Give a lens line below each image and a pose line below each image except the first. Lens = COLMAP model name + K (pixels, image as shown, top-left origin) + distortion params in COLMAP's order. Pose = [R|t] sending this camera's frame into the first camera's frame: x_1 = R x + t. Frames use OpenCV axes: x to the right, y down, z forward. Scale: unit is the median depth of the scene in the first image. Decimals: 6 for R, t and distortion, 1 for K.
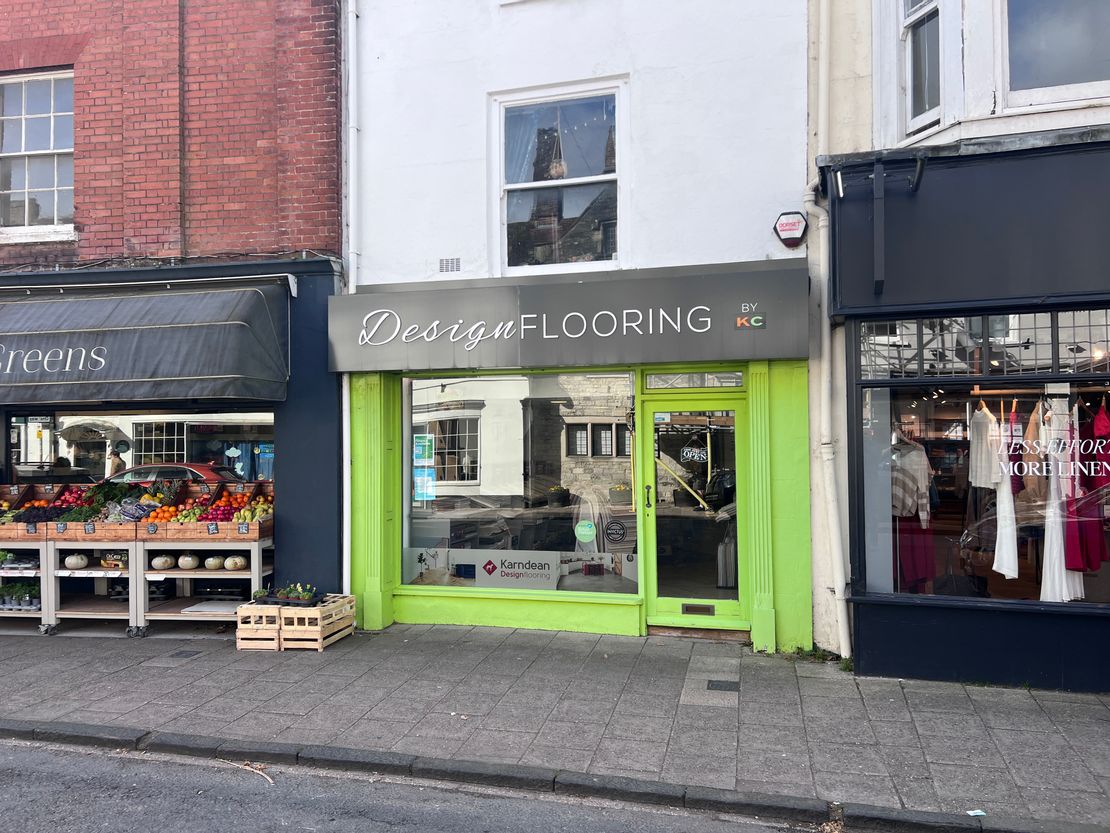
lens RADIAL K [[829.1, 0, 555.0], [0, 829.1, 416.5], [0, 0, 1]] dist [0.075907, -0.086130]
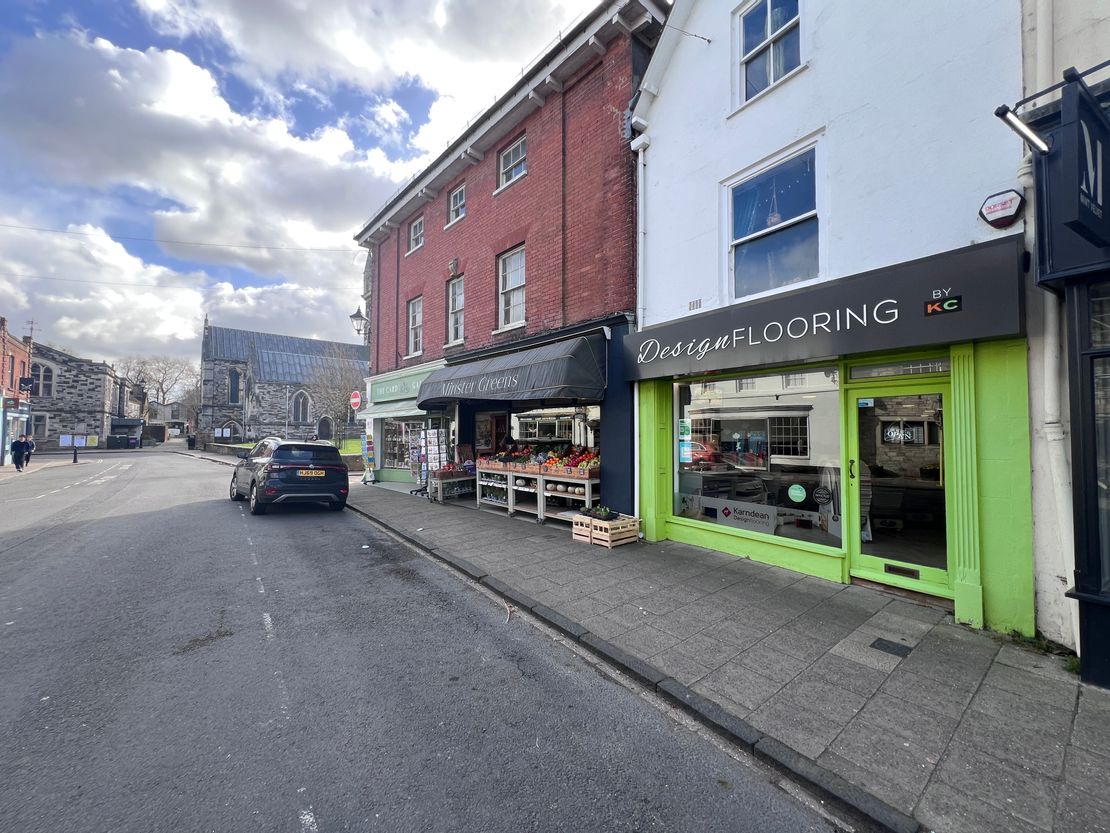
lens RADIAL K [[443.3, 0, 555.0], [0, 443.3, 416.5], [0, 0, 1]] dist [-0.000339, 0.000337]
pose [[0.781157, -0.009192, -0.624267, 0.182578], [0.004970, 0.999951, -0.008505, 0.024506], [0.624315, 0.003541, 0.781165, 0.238219]]
